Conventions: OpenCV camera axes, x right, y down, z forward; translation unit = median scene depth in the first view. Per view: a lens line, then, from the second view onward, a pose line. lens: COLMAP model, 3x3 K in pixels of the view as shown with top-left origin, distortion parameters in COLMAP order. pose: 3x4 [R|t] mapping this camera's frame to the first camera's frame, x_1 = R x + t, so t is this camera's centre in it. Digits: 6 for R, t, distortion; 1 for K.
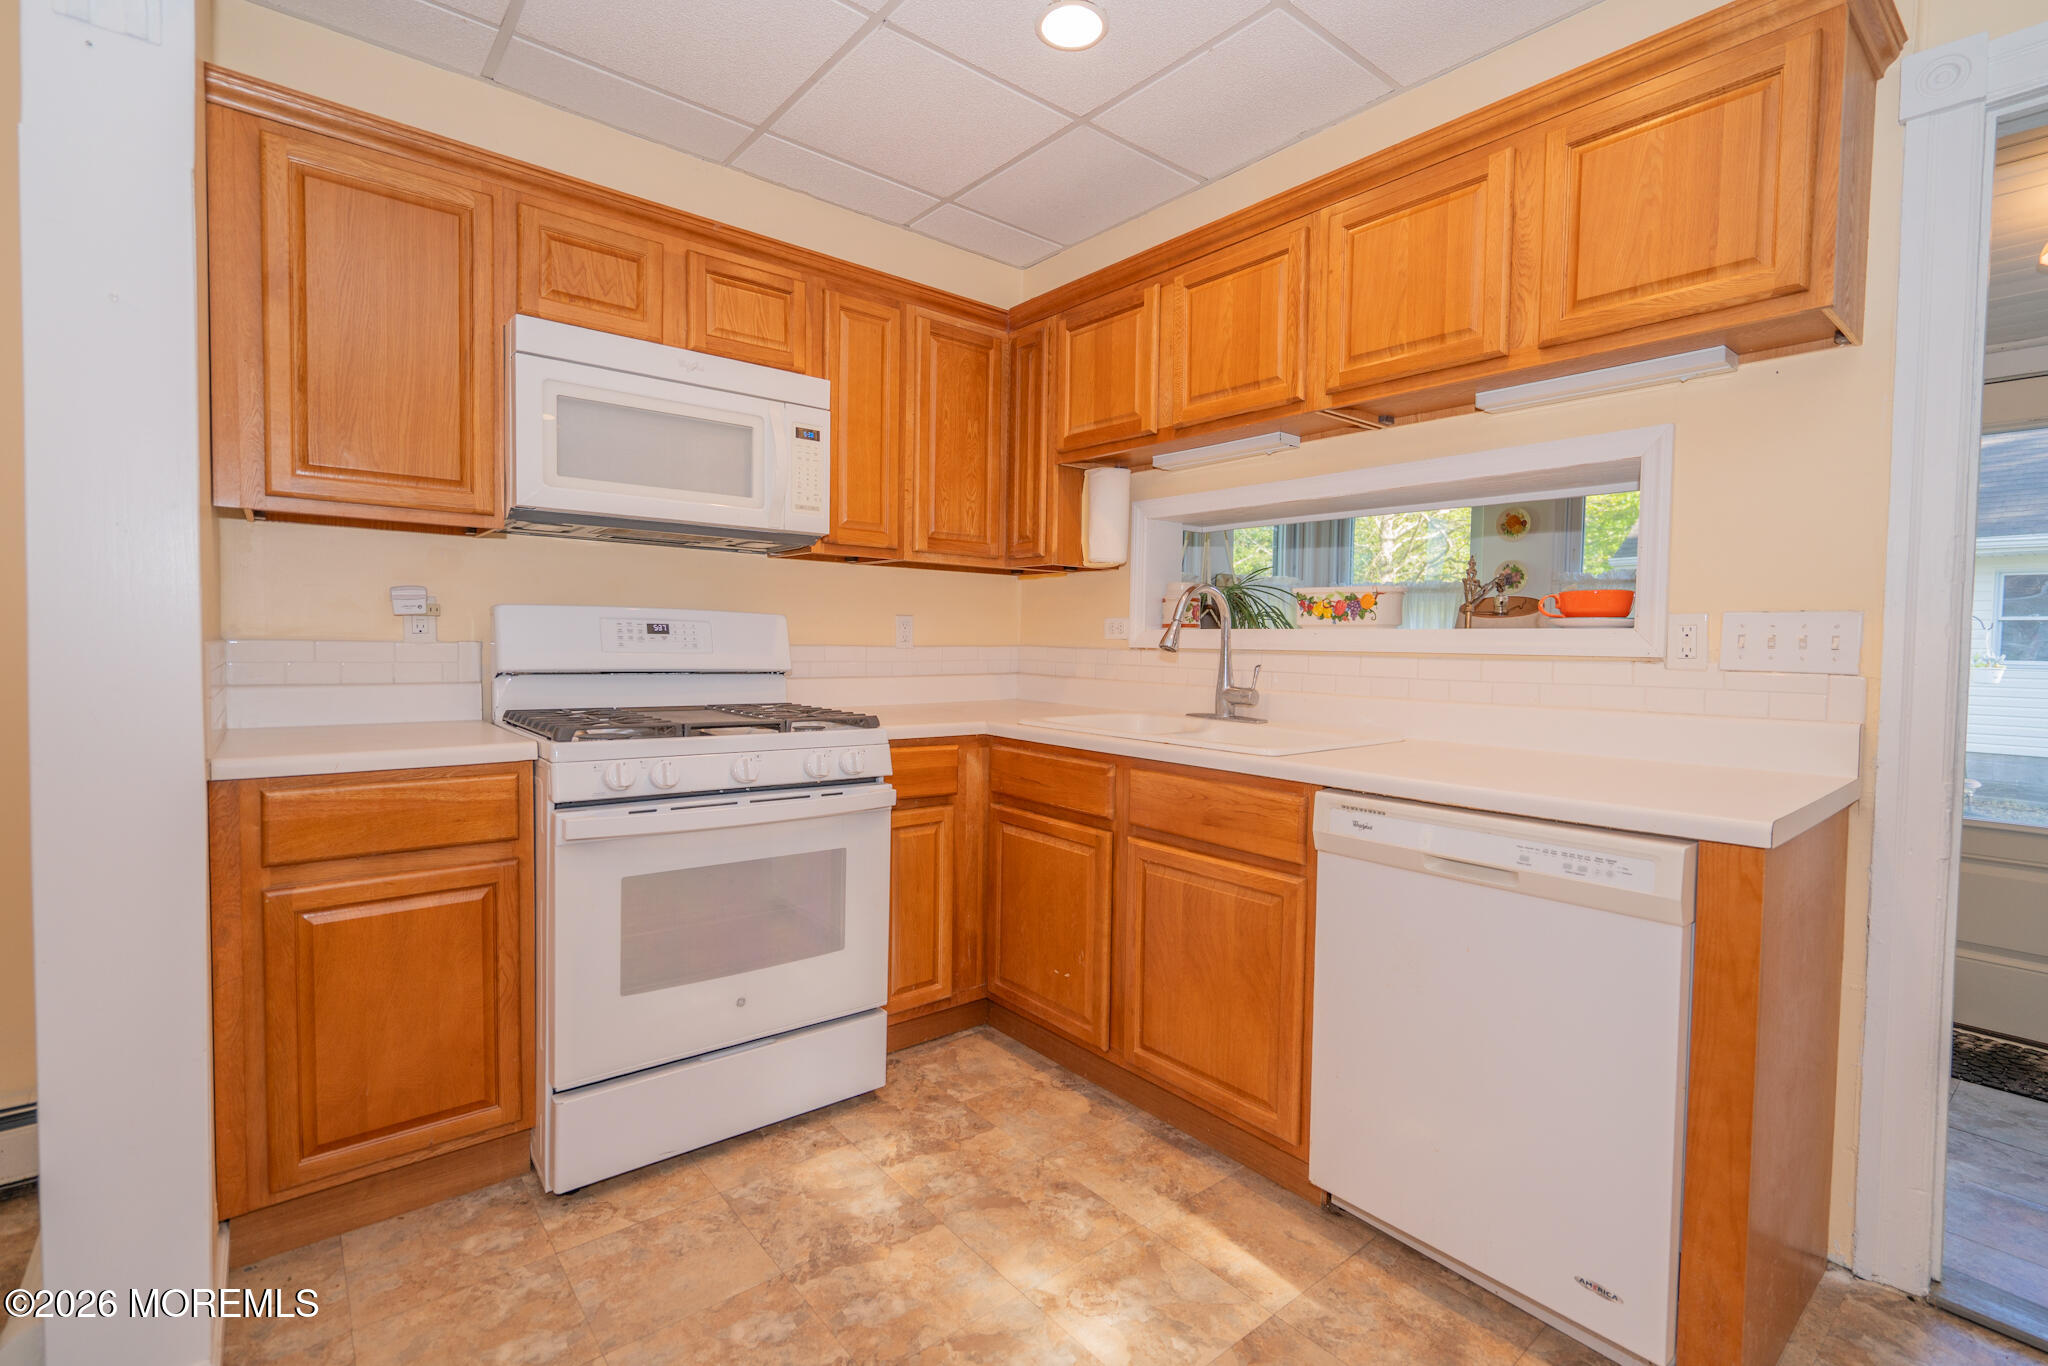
lens RADIAL K [[956.2, 0, 990.5], [0, 956.2, 675.5], [0, 0, 1]] dist [-0.002082, 0.000256]
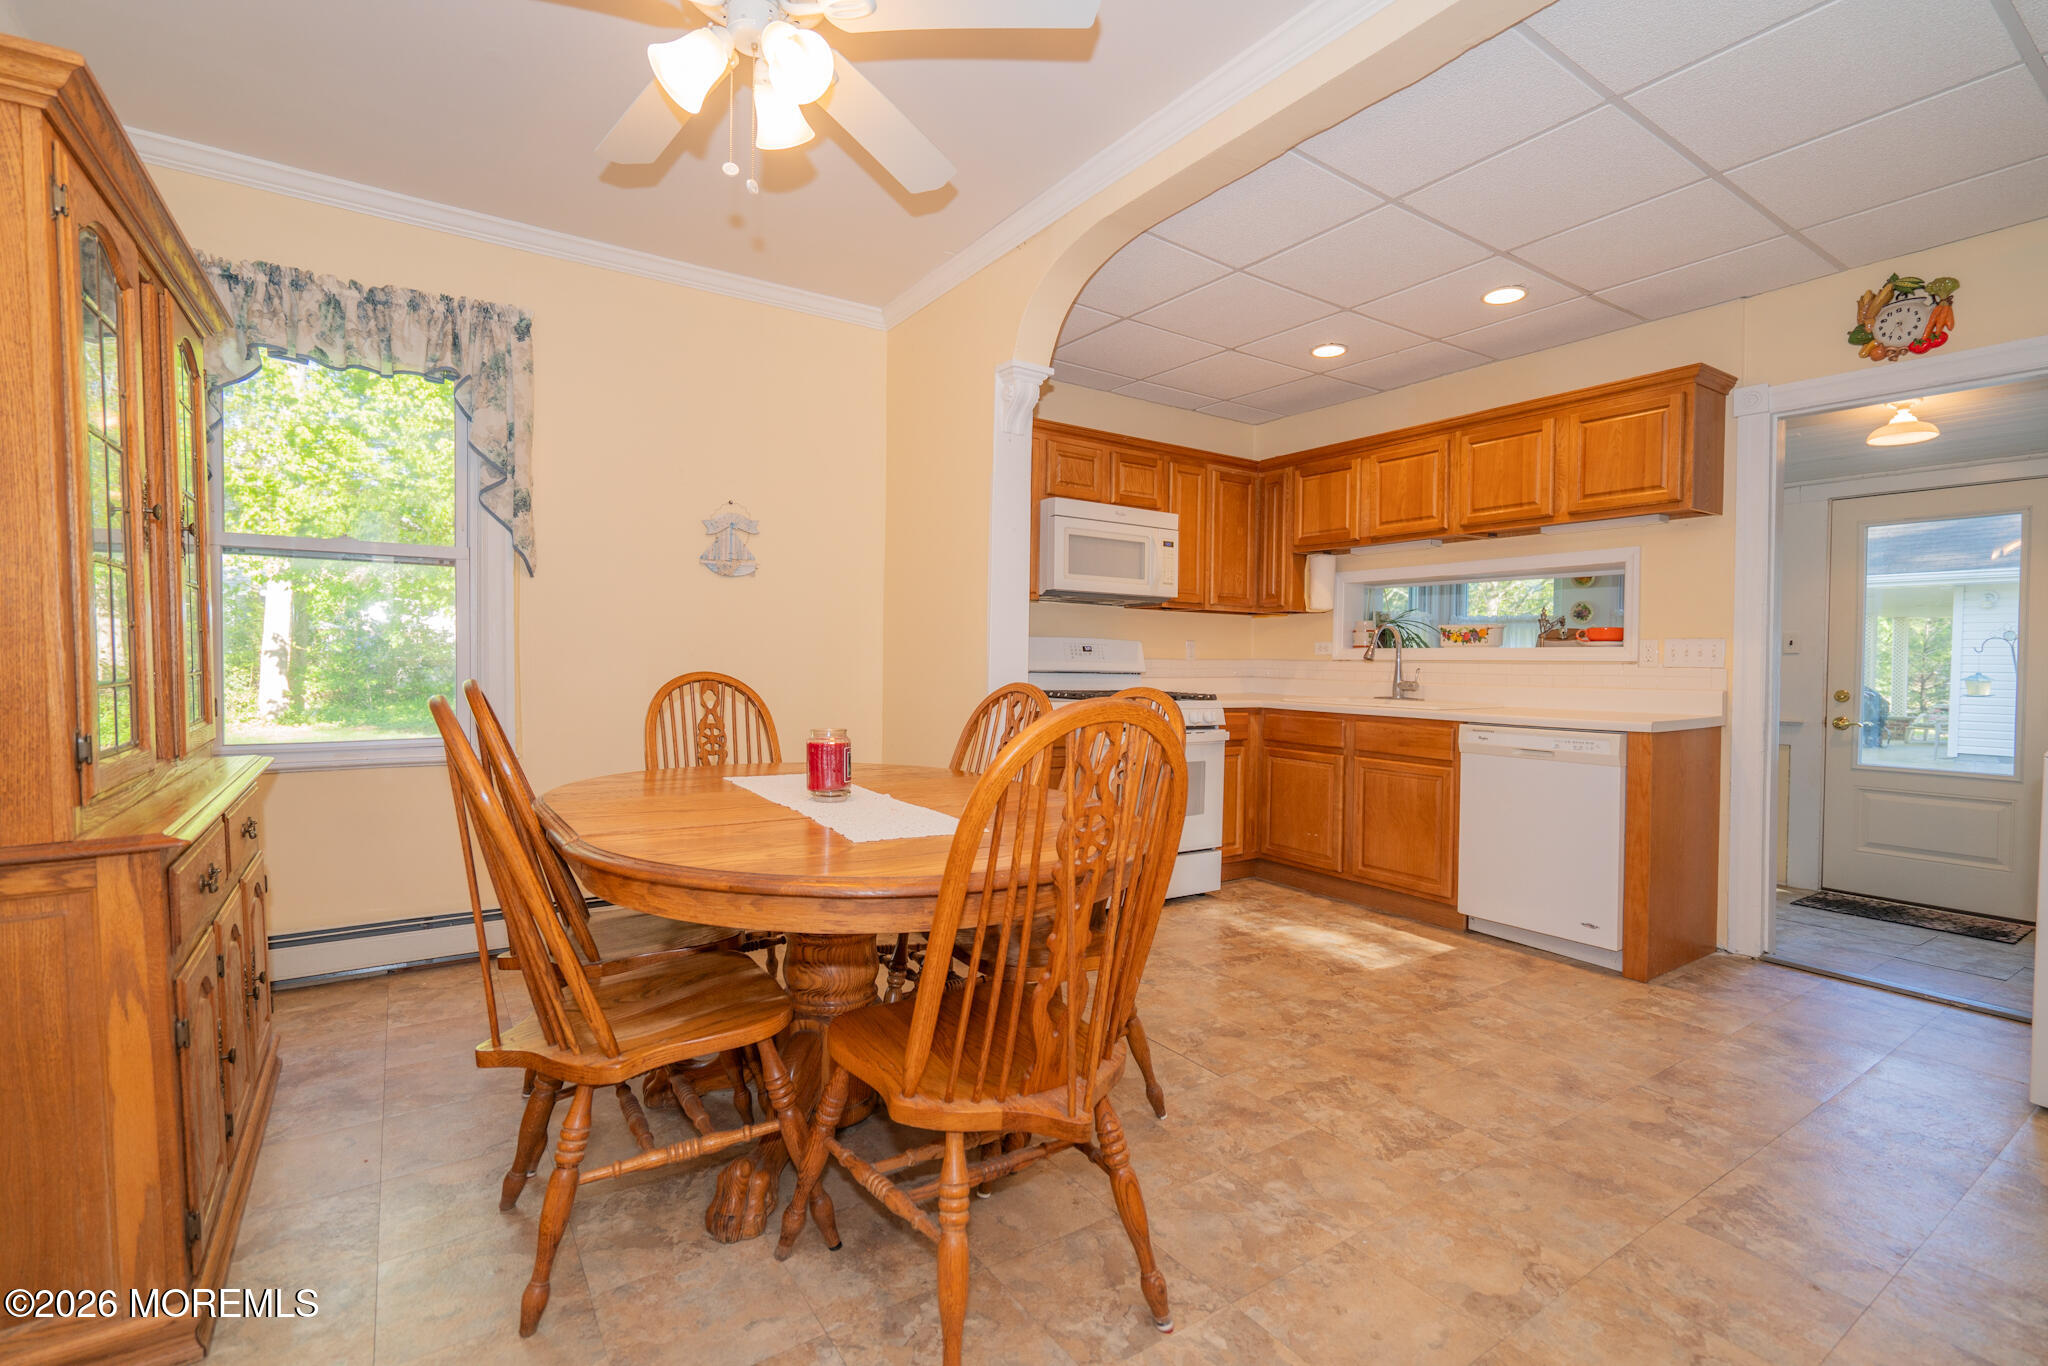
lens RADIAL K [[956.2, 0, 990.5], [0, 956.2, 675.5], [0, 0, 1]] dist [-0.002082, 0.000256]
pose [[0.995818, -0.000352, -0.091354, -0.378899], [-0.001713, 0.999745, -0.022520, 0.047248], [0.091339, 0.022582, 0.995564, -0.910547]]
